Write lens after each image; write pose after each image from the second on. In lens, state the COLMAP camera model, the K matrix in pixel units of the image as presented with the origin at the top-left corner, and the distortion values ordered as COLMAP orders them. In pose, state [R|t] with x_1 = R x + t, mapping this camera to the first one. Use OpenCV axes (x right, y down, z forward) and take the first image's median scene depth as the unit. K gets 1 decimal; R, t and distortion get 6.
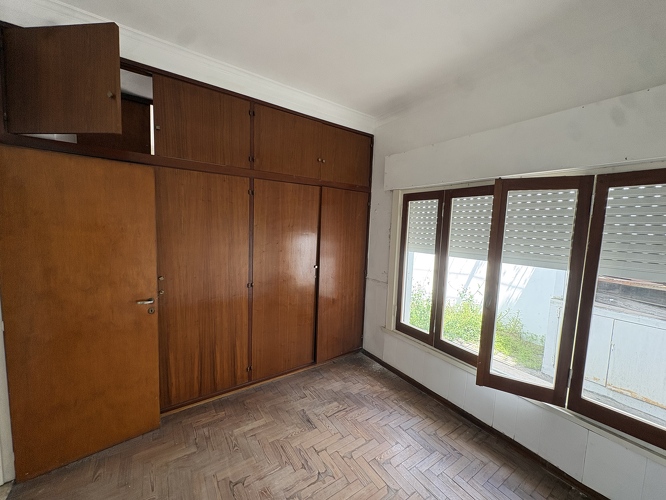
lens RADIAL K [[265.3, 0, 333.9], [0, 265.3, 251.4], [0, 0, 1]] dist [-0.000168, 0.000201]
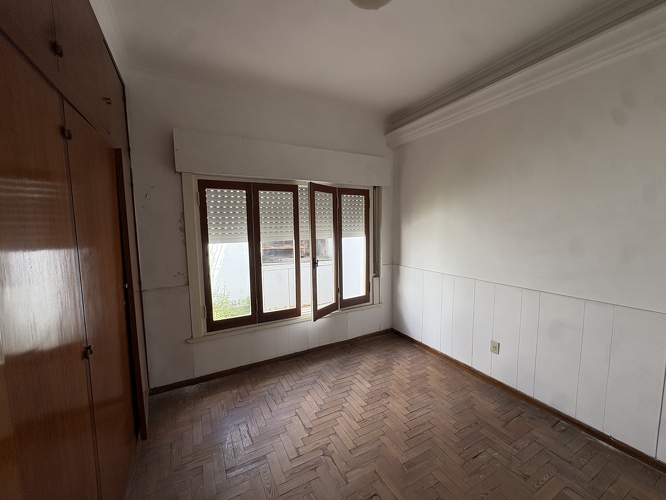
lens RADIAL K [[265.3, 0, 334.5], [0, 265.3, 247.9], [0, 0, 1]] dist [-0.000168, 0.000201]
pose [[0.108156, -0.125828, 0.986139, -0.635638], [0.113228, 0.987062, 0.113527, -0.042163], [-0.987665, 0.099380, 0.121004, 0.500698]]
